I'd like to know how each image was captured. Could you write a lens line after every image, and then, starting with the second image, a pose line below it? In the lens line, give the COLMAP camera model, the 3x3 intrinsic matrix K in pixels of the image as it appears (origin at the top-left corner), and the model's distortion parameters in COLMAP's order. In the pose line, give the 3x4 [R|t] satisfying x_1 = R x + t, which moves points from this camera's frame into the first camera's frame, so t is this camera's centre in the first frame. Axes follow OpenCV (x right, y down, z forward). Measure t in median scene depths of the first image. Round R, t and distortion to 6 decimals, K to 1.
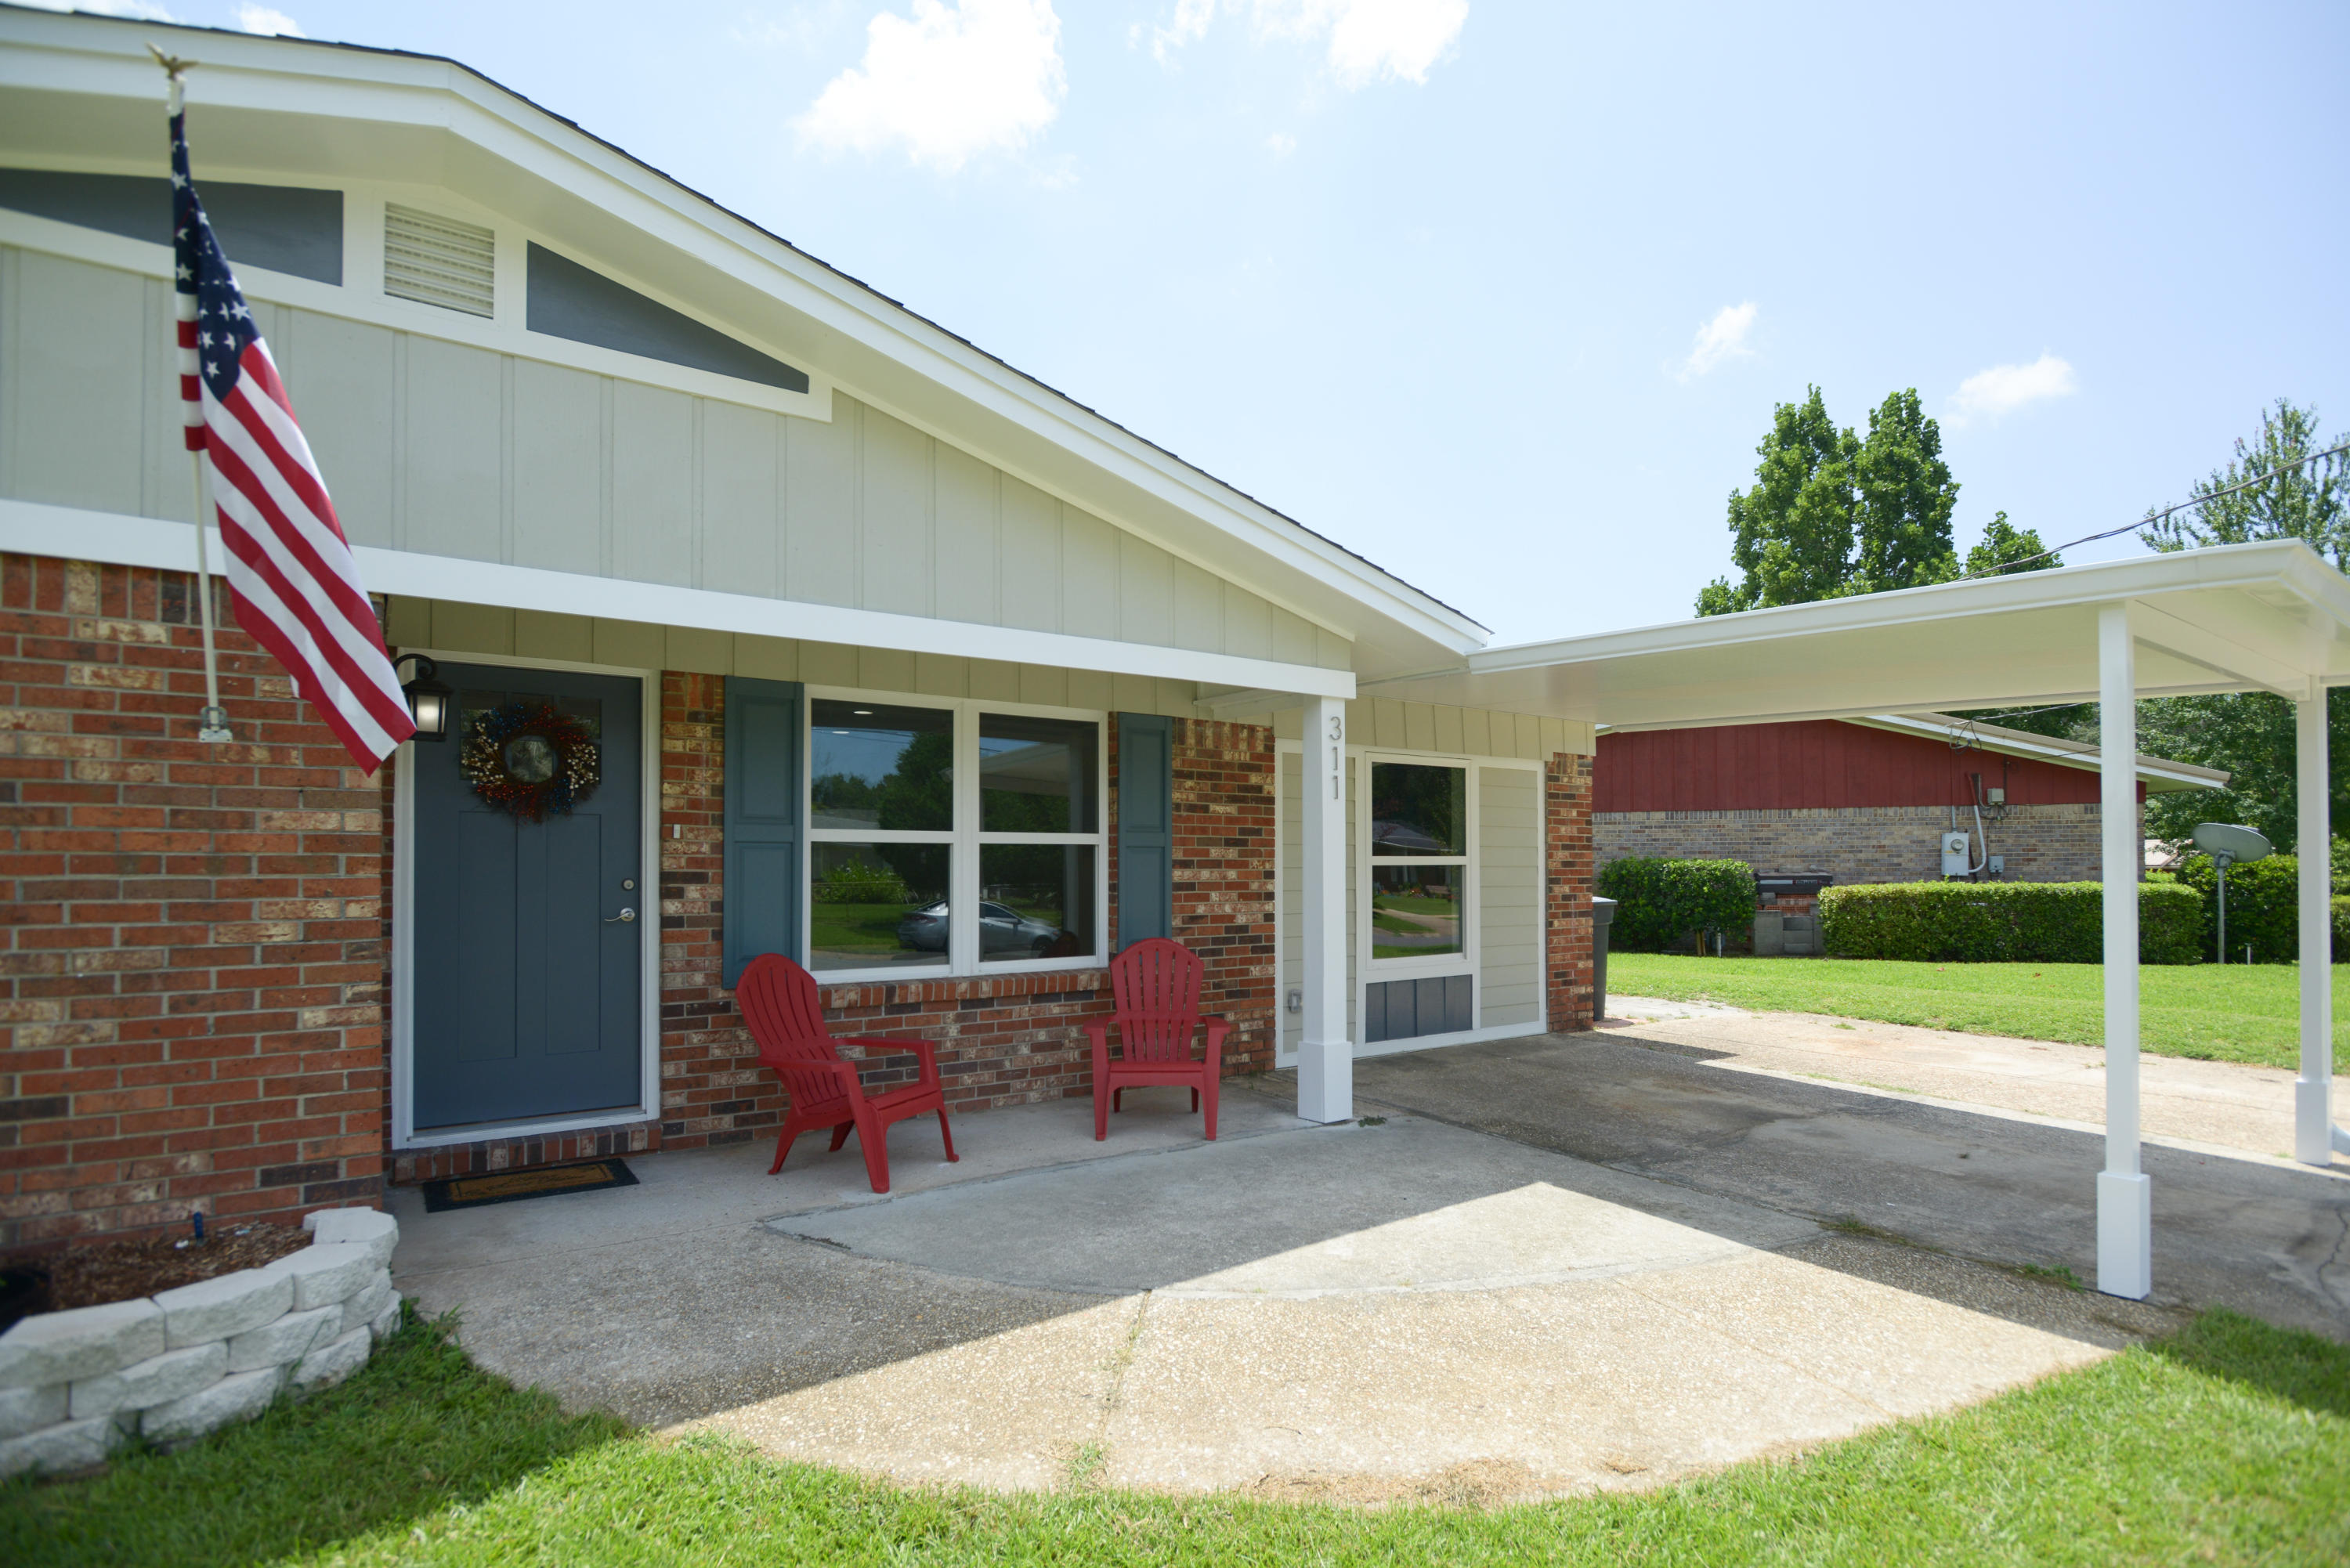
lens RADIAL K [[1170.4, 0, 1175.7], [0, 1170.4, 838.4], [0, 0, 1]] dist [-0.001204, -0.000481]
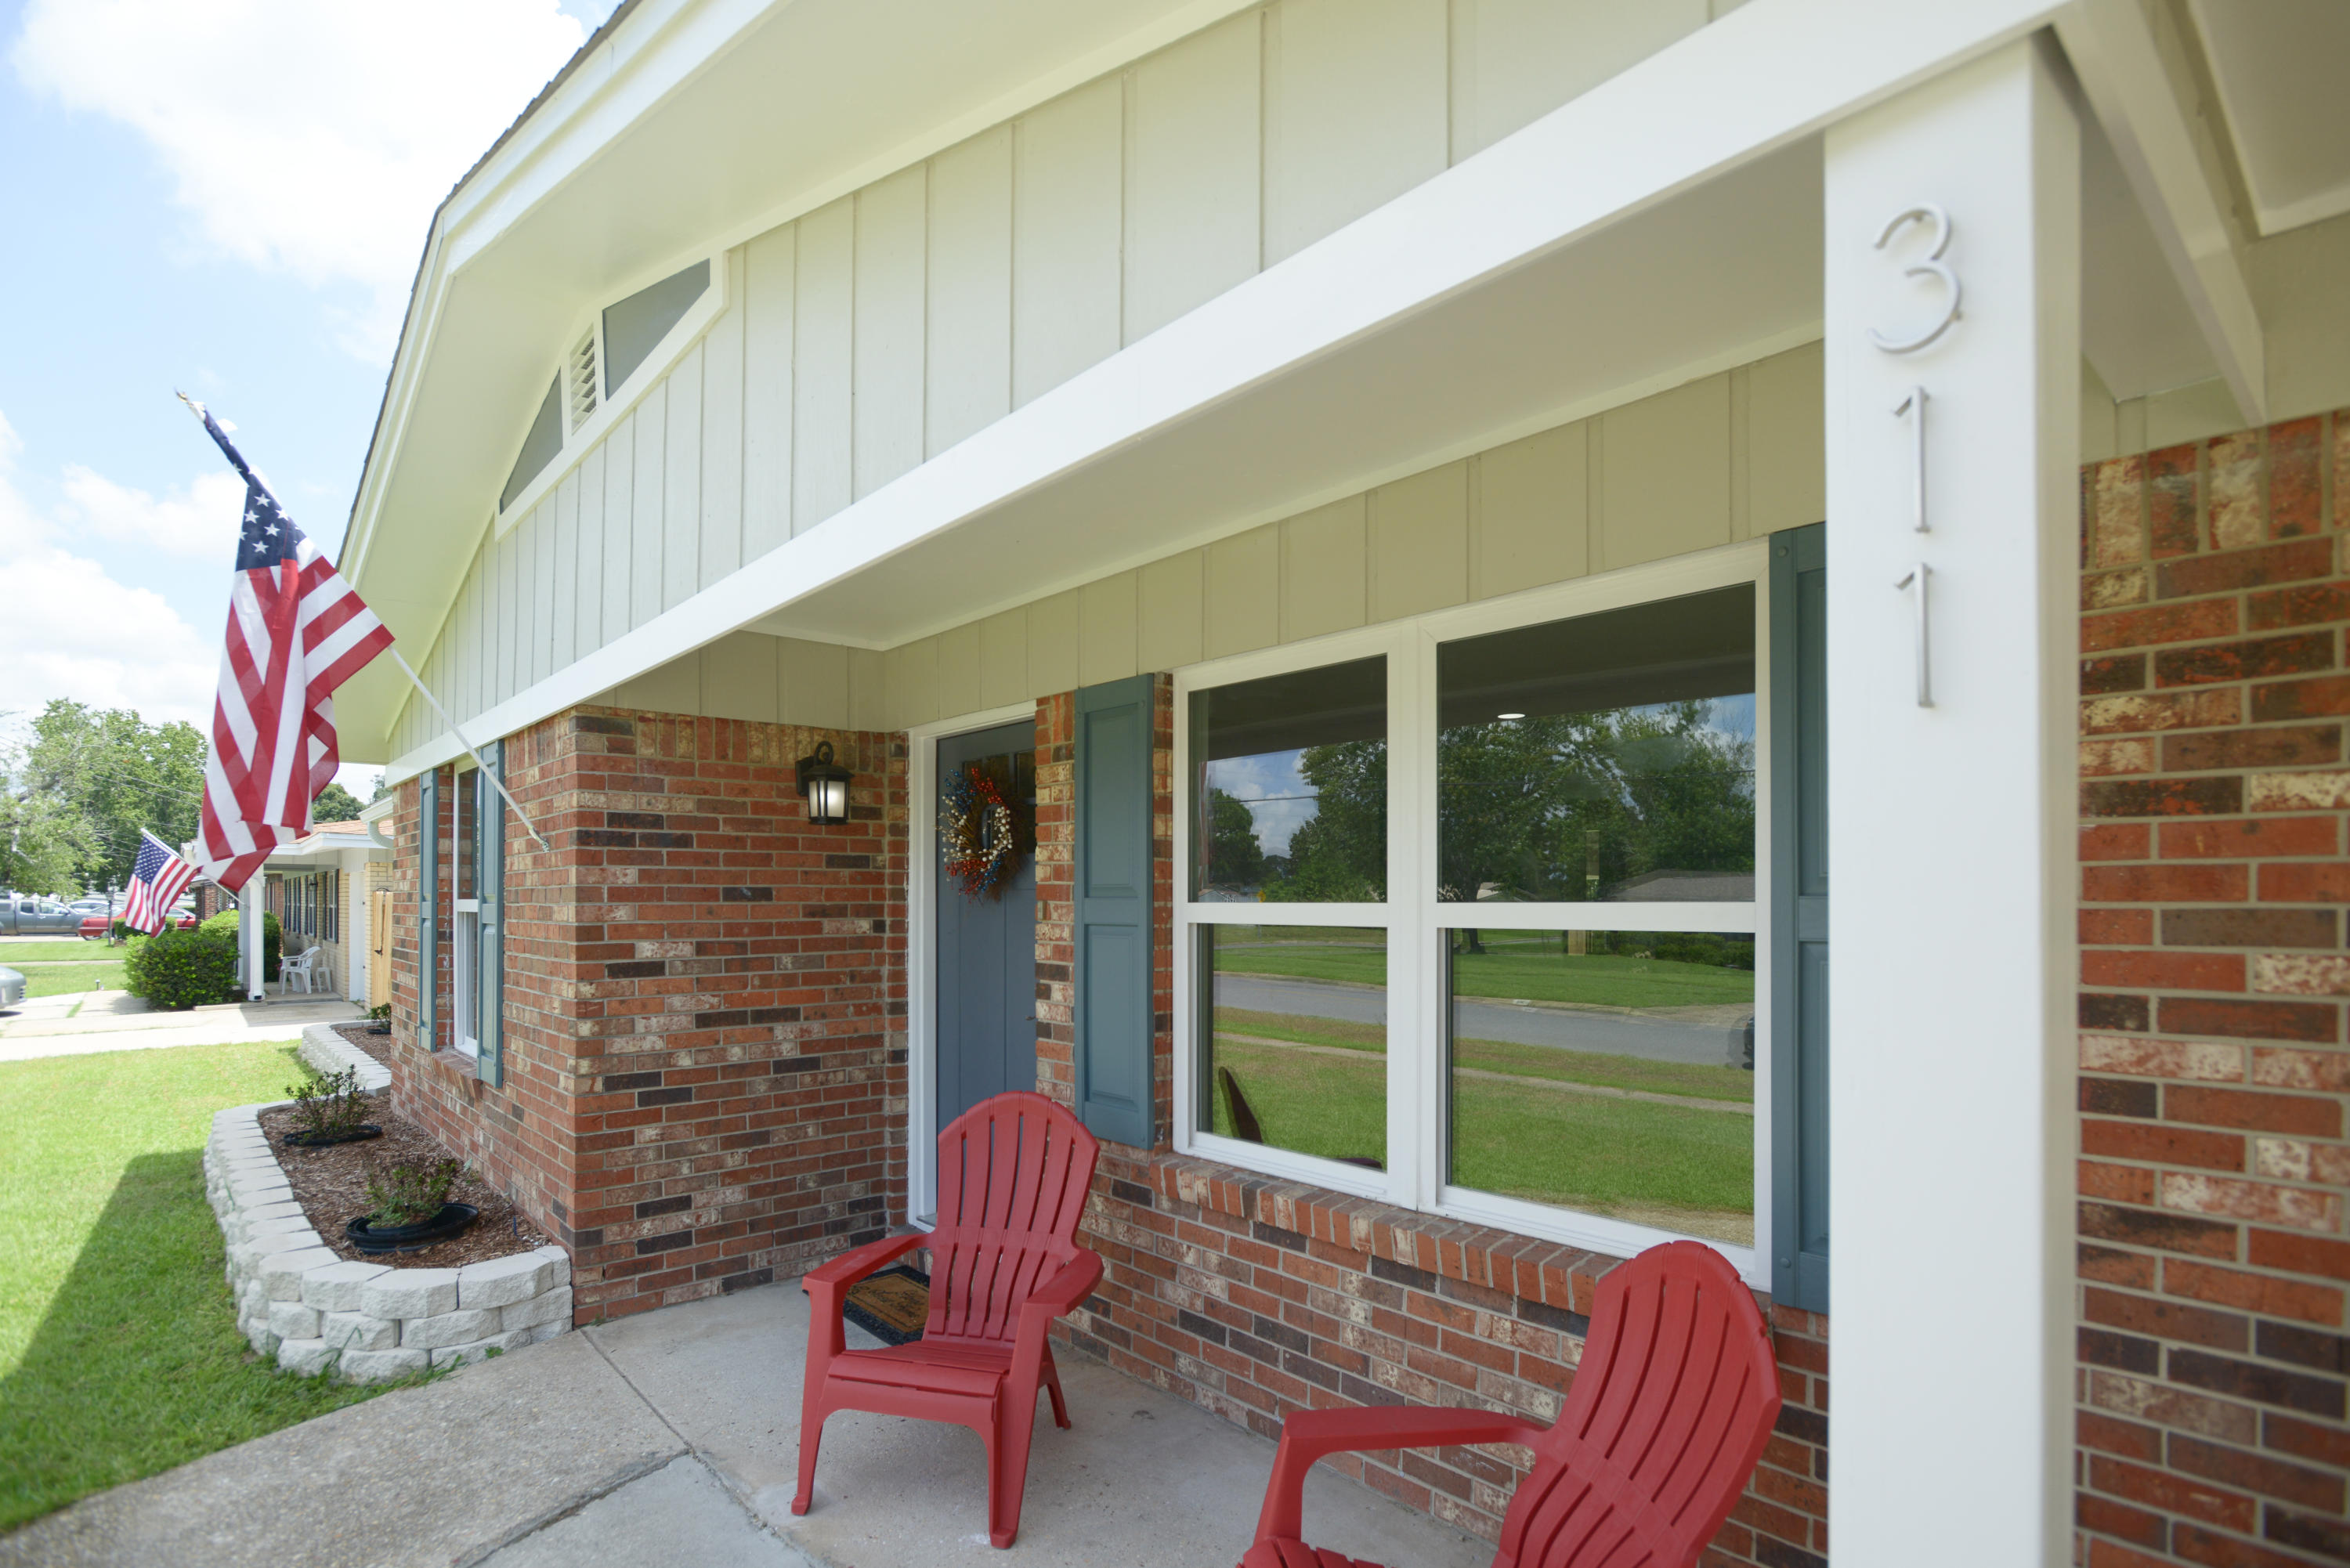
lens RADIAL K [[1163.6, 0, 1176.9], [0, 1163.6, 911.6], [0, 0, 1]] dist [0.000974, 0.000025]
pose [[0.113737, -0.003647, -0.993504, 0.290613], [0.008811, 0.999958, -0.002662, -0.002057], [0.993472, -0.008452, 0.113764, 0.889467]]
